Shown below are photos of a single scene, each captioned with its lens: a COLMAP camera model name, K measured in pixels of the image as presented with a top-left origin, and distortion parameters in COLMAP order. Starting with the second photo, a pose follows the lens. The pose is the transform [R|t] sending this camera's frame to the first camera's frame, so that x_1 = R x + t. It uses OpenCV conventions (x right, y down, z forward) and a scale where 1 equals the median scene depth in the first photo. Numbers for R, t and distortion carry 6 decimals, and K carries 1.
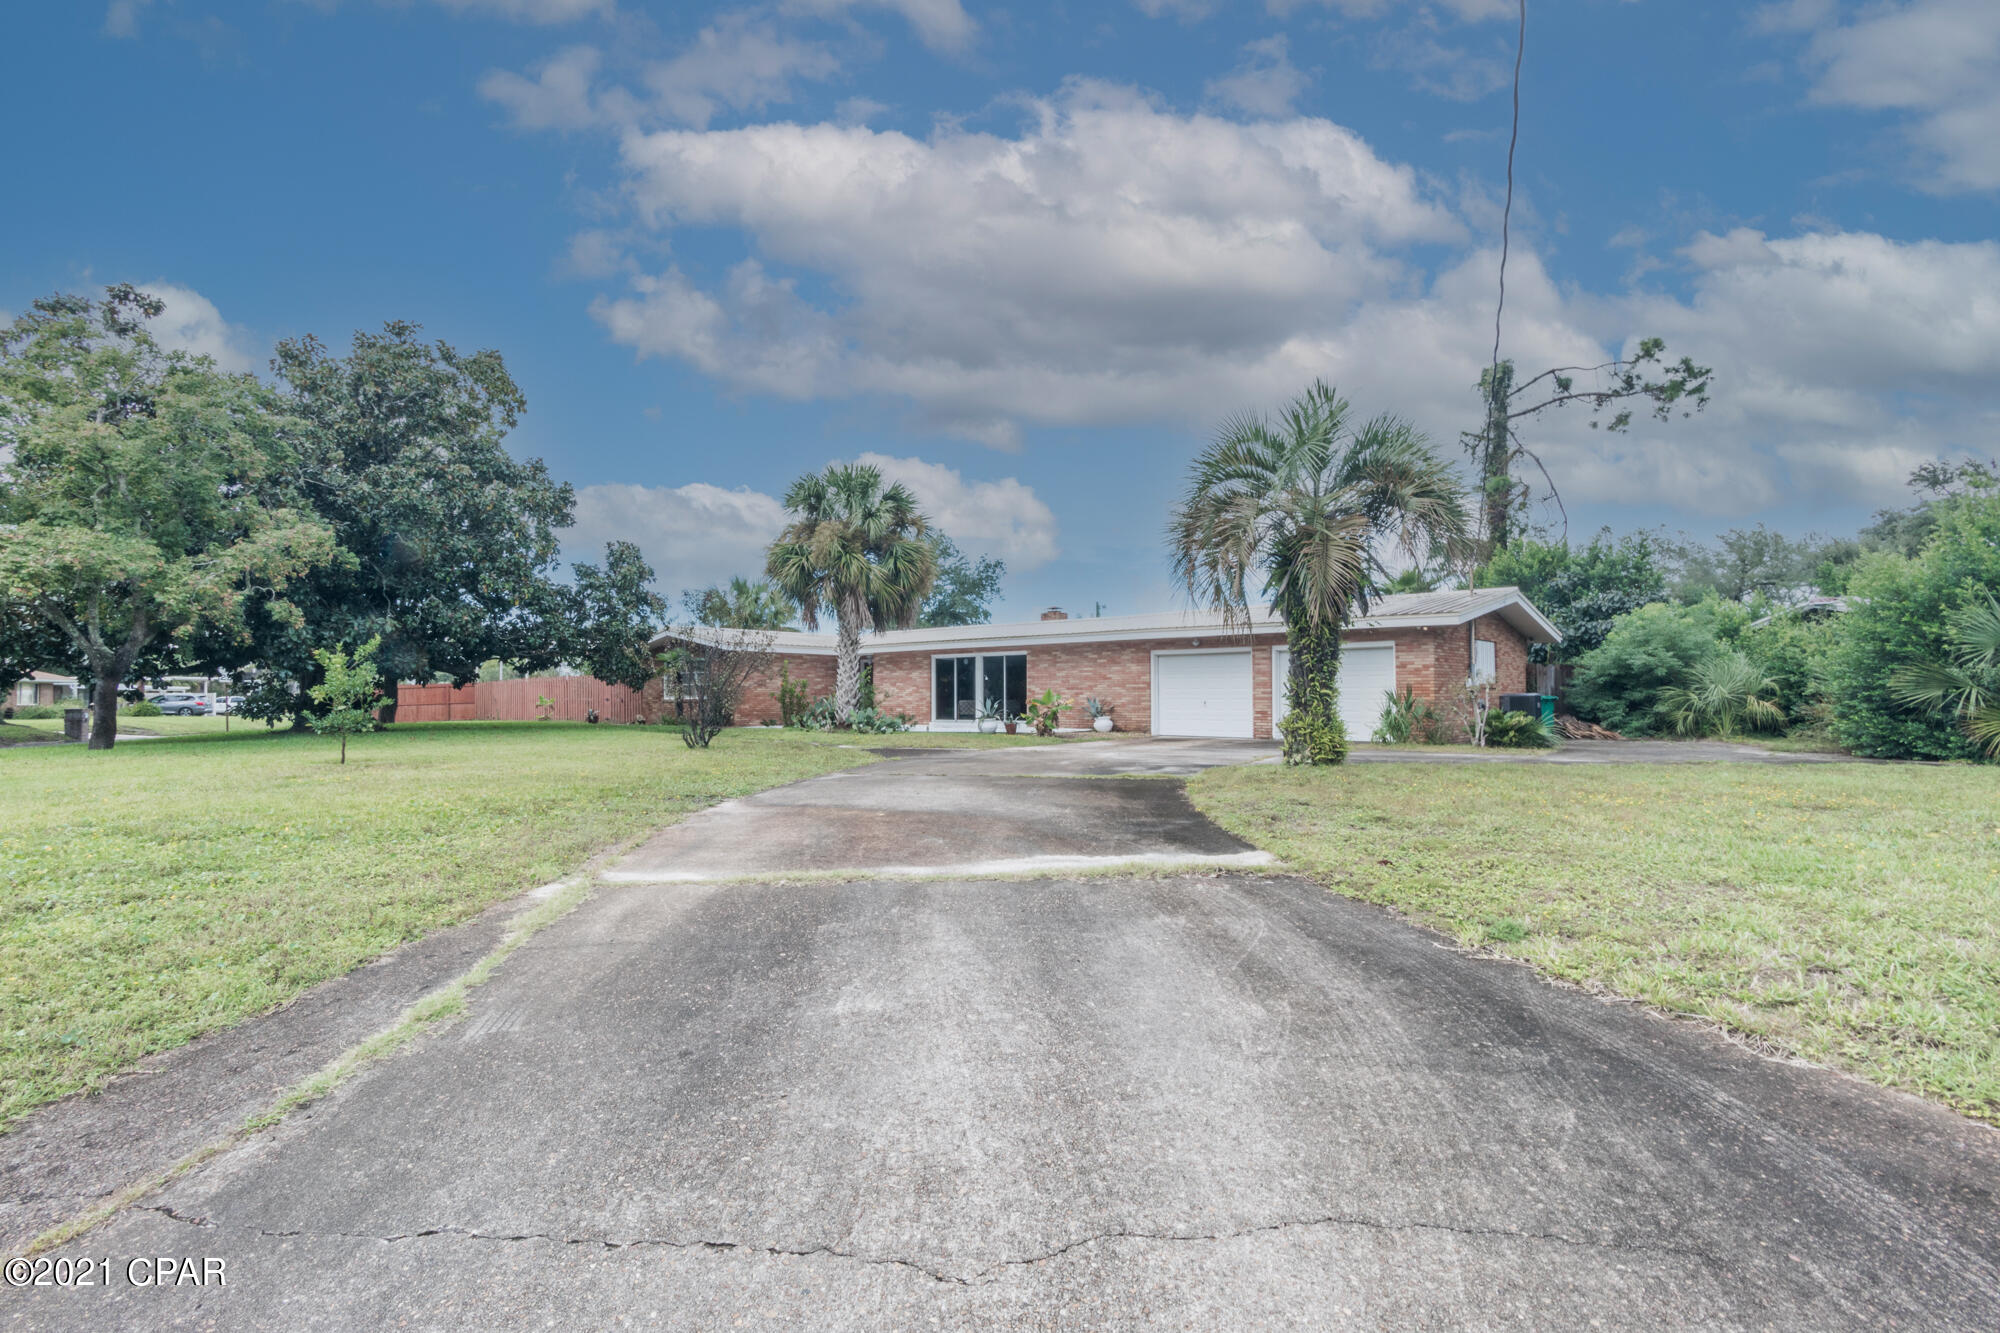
lens RADIAL K [[968.2, 0, 991.4], [0, 968.2, 672.3], [0, 0, 1]] dist [0.003128, 0.000386]
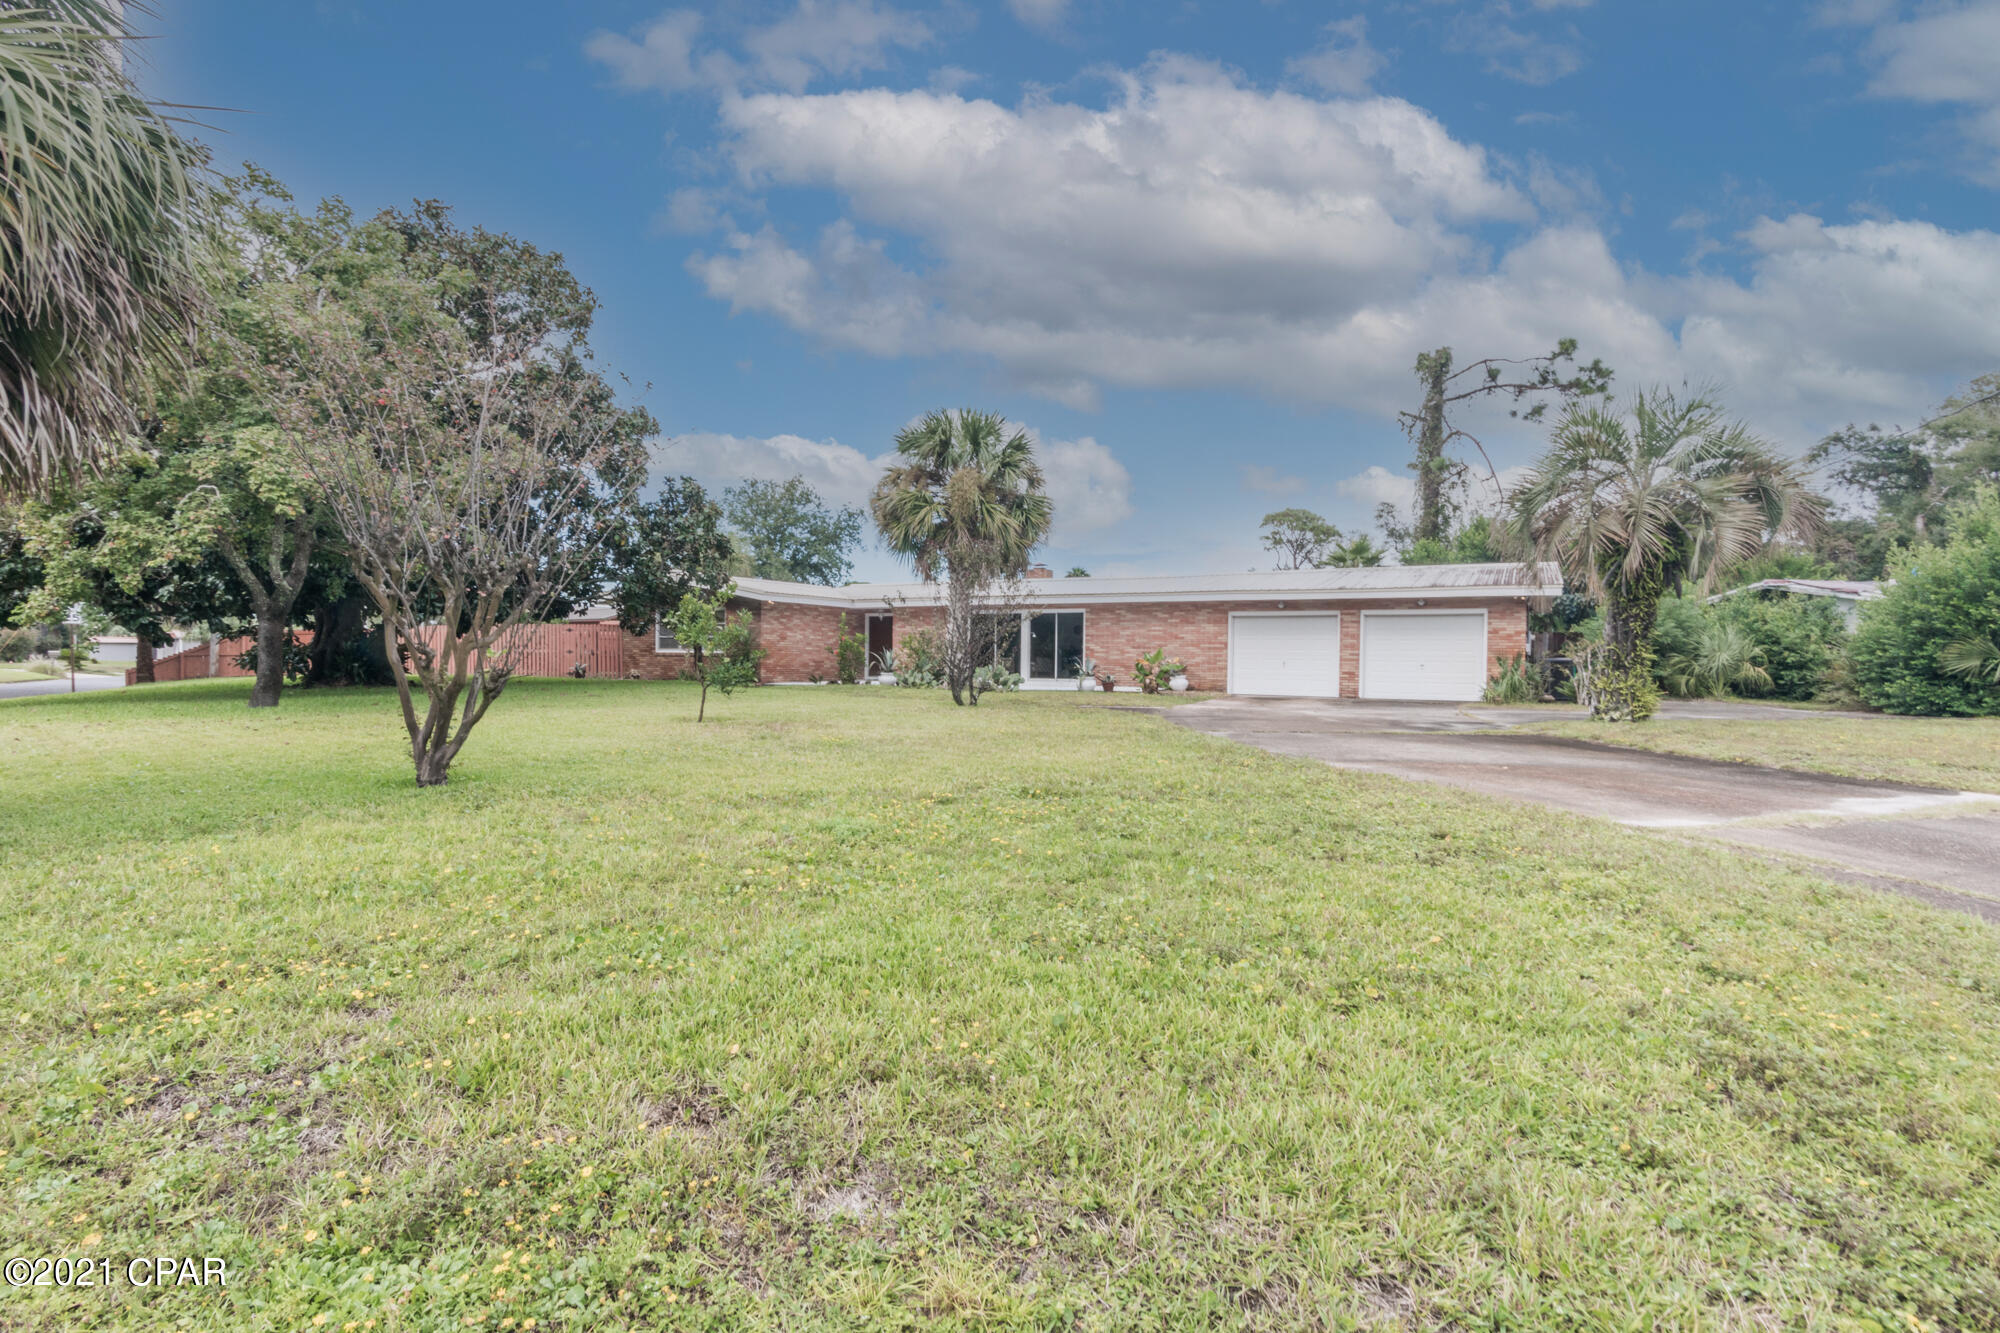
lens RADIAL K [[1002.5, 0, 1000.0], [0, 1002.5, 666.5], [0, 0, 1]] dist [0.016369, -0.000365]
pose [[0.973821, 0.009556, 0.227116, -0.295984], [-0.018407, 0.999150, 0.036882, 0.000565], [-0.226571, -0.040097, 0.973169, 0.009594]]
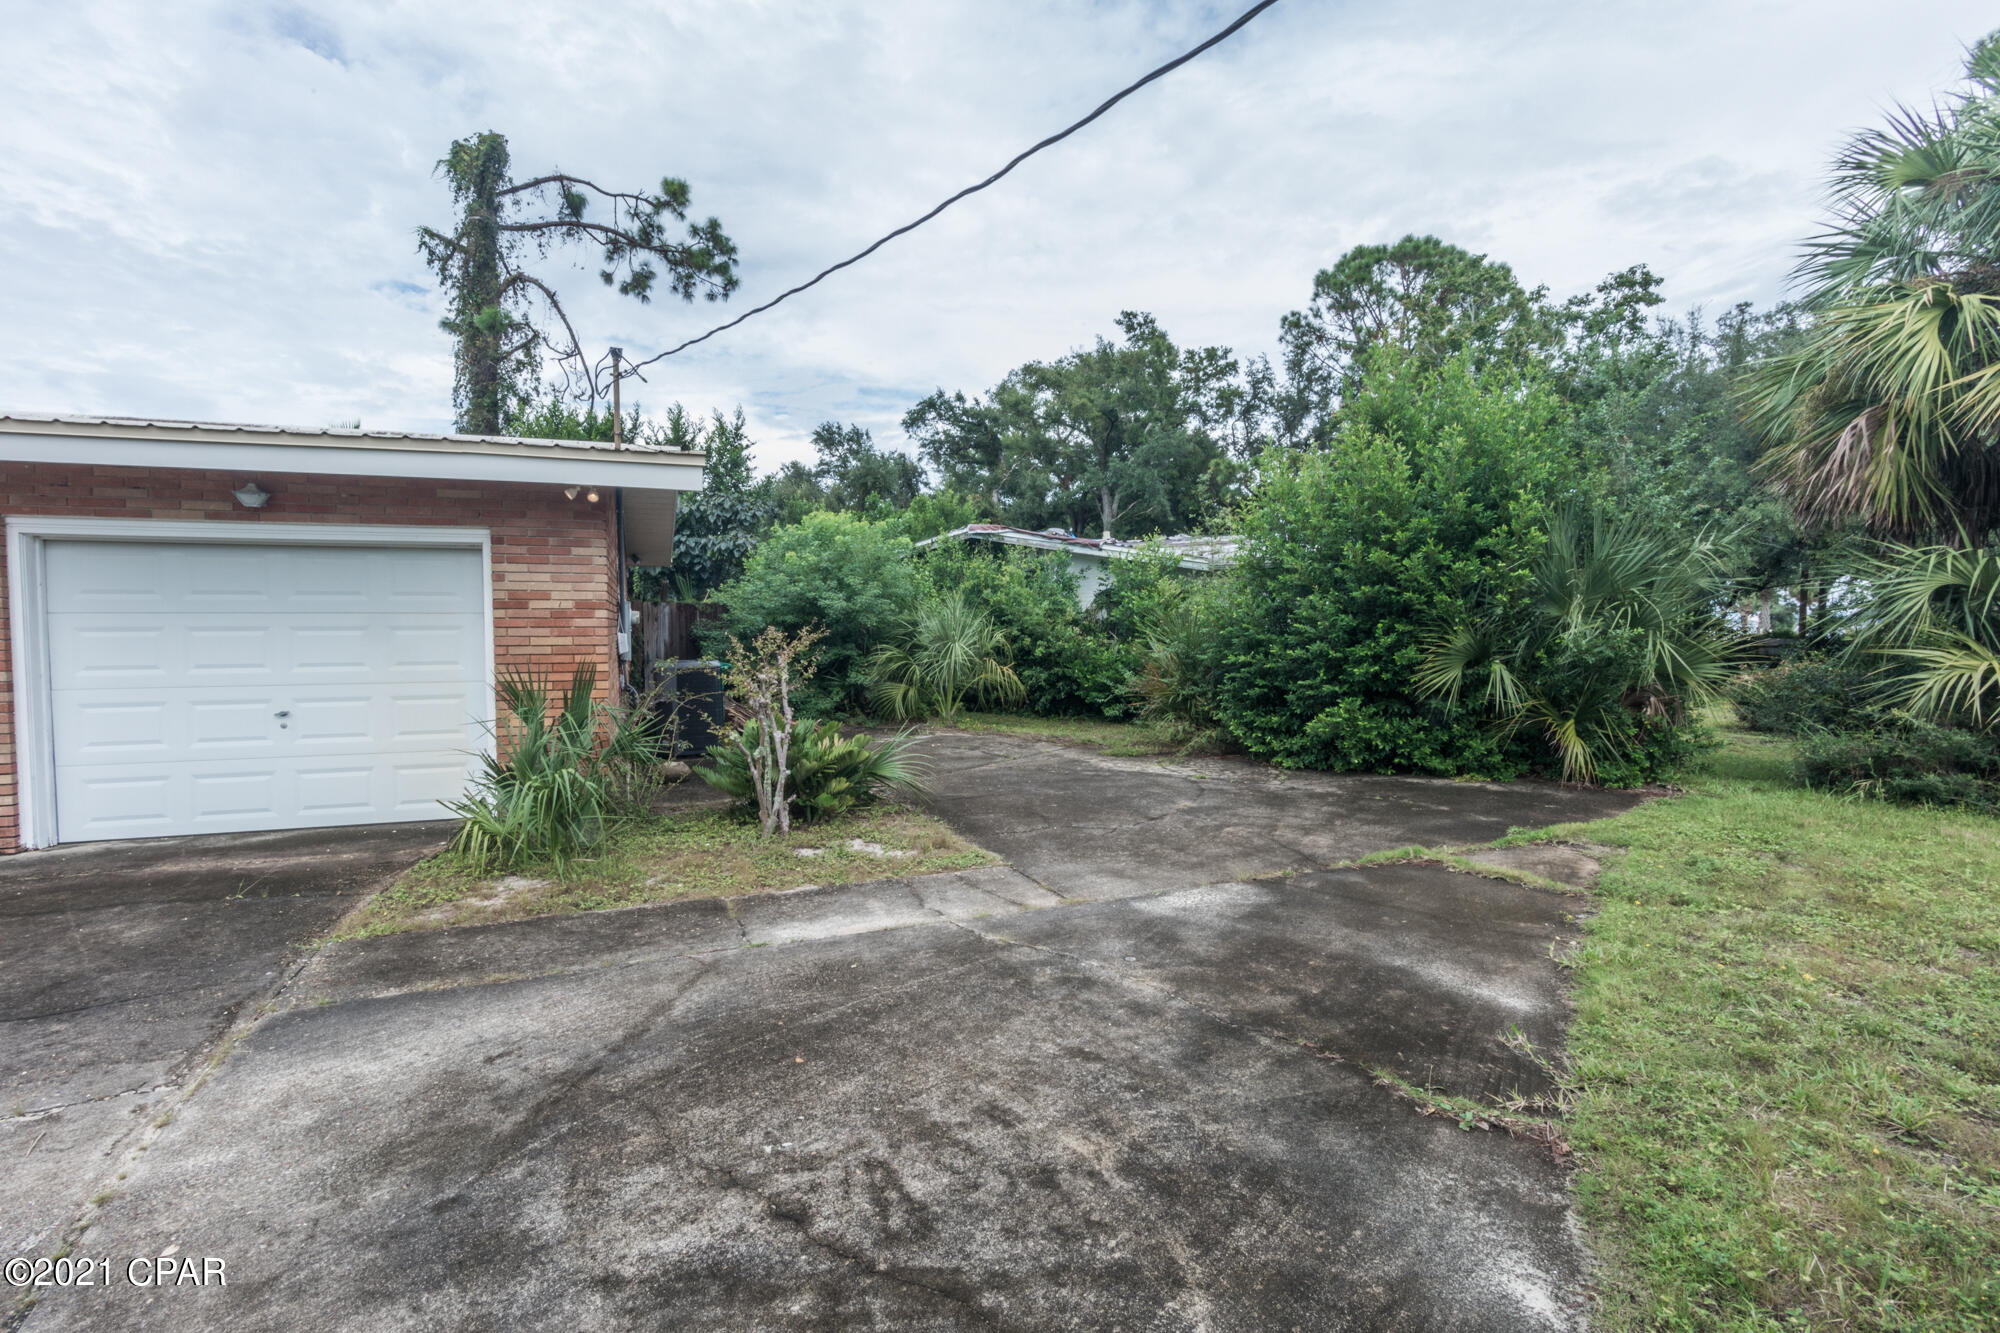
lens RADIAL K [[968.2, 0, 991.4], [0, 968.2, 672.3], [0, 0, 1]] dist [0.003128, 0.000386]
pose [[0.496566, -0.040708, 0.867044, 0.161665], [-0.020702, 0.998060, 0.058715, -0.004303], [-0.867752, -0.047106, 0.494760, 0.526955]]
